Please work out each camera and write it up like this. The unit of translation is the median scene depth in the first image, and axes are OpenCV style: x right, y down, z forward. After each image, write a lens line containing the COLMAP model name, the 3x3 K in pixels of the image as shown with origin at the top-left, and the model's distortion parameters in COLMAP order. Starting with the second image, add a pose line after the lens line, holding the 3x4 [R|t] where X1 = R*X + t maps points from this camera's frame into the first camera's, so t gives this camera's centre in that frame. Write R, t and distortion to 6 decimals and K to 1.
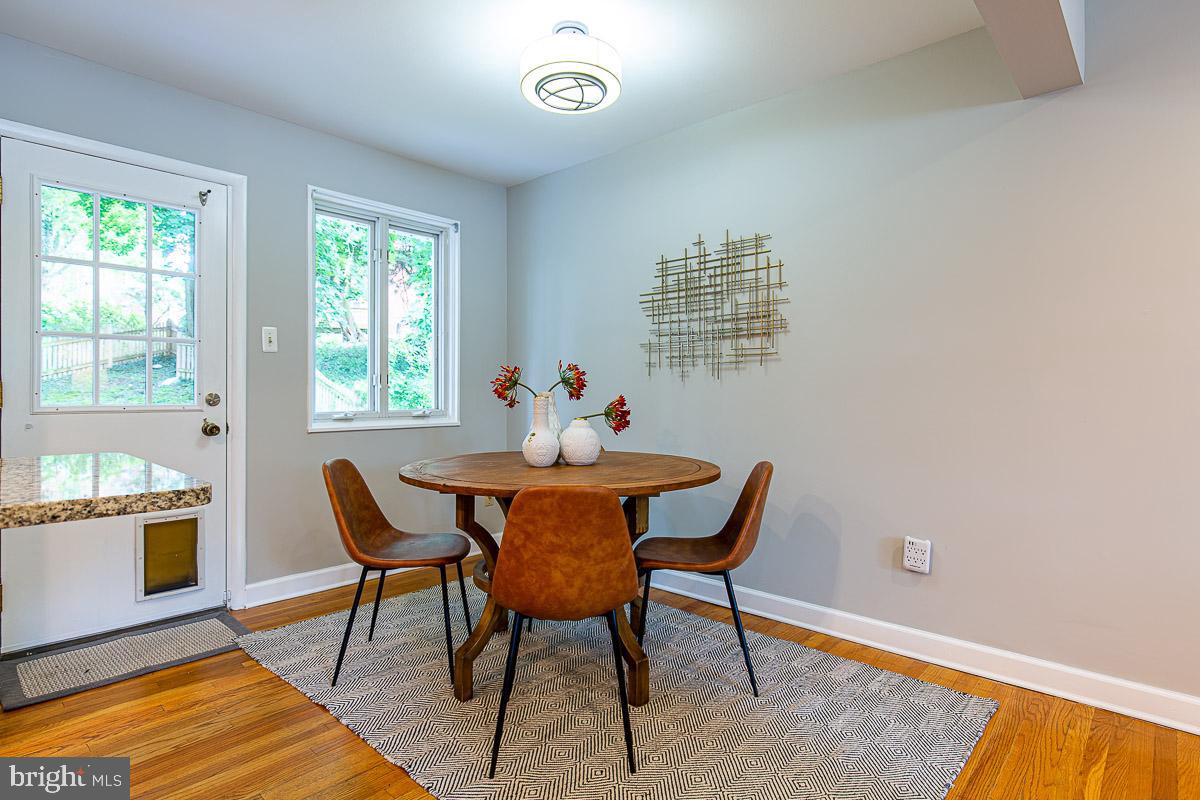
lens RADIAL K [[633.0, 0, 587.5], [0, 633.0, 400.2], [0, 0, 1]] dist [0.005431, -0.004376]
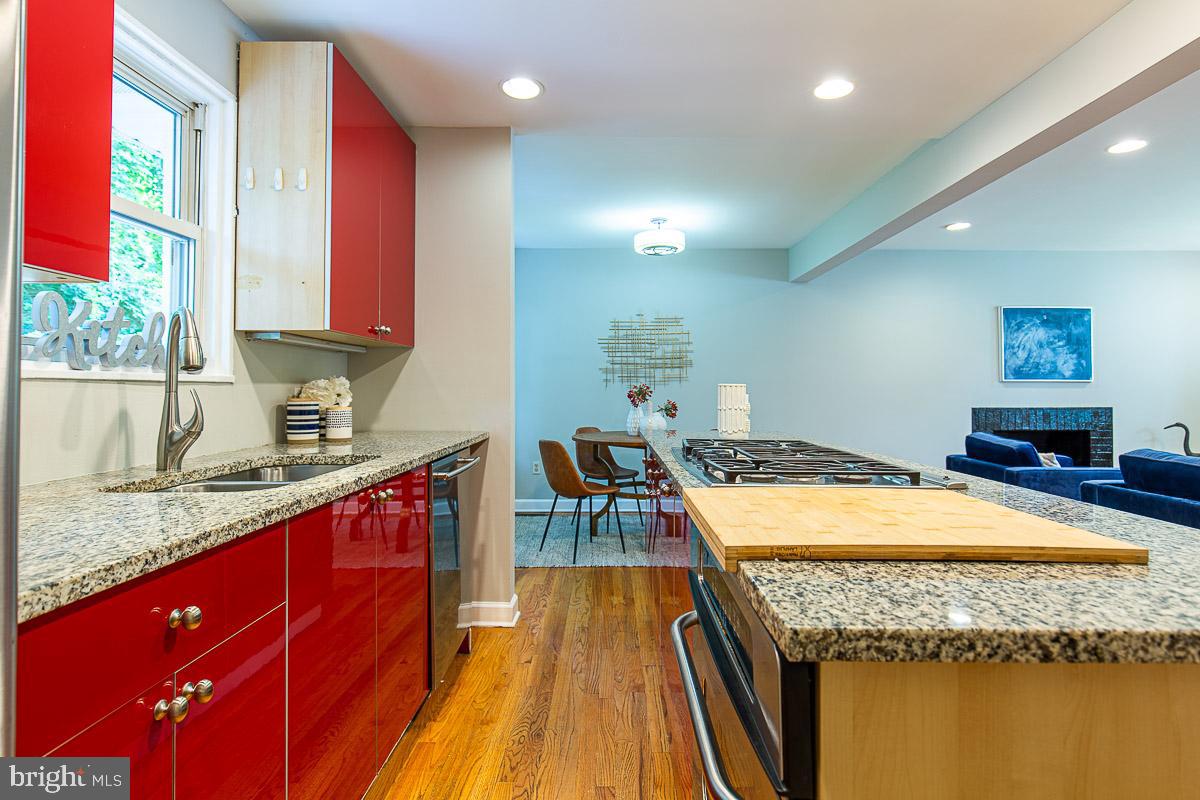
lens RADIAL K [[633.0, 0, 622.2], [0, 633.0, 380.6], [0, 0, 1]] dist [0.005431, -0.004376]
pose [[0.723050, 0.006004, 0.690770, -1.130323], [0.012054, 0.999700, -0.021306, -0.022111], [-0.690691, 0.023732, 0.722761, -0.272599]]
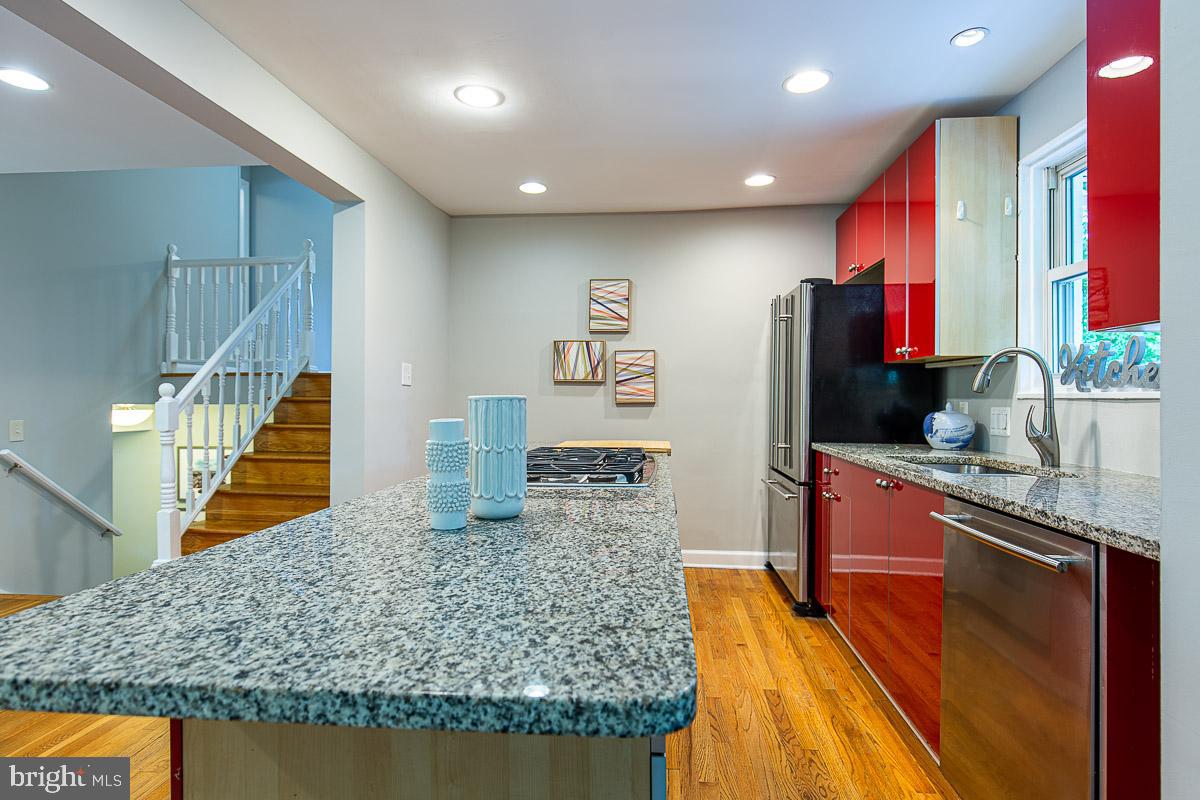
lens RADIAL K [[633.0, 0, 597.7], [0, 633.0, 397.7], [0, 0, 1]] dist [0.005431, -0.004376]
pose [[-0.795841, -0.007021, -0.605465, -0.246741], [-0.014225, 0.999874, 0.007103, -0.036567], [0.605339, 0.014265, -0.795840, 0.595411]]
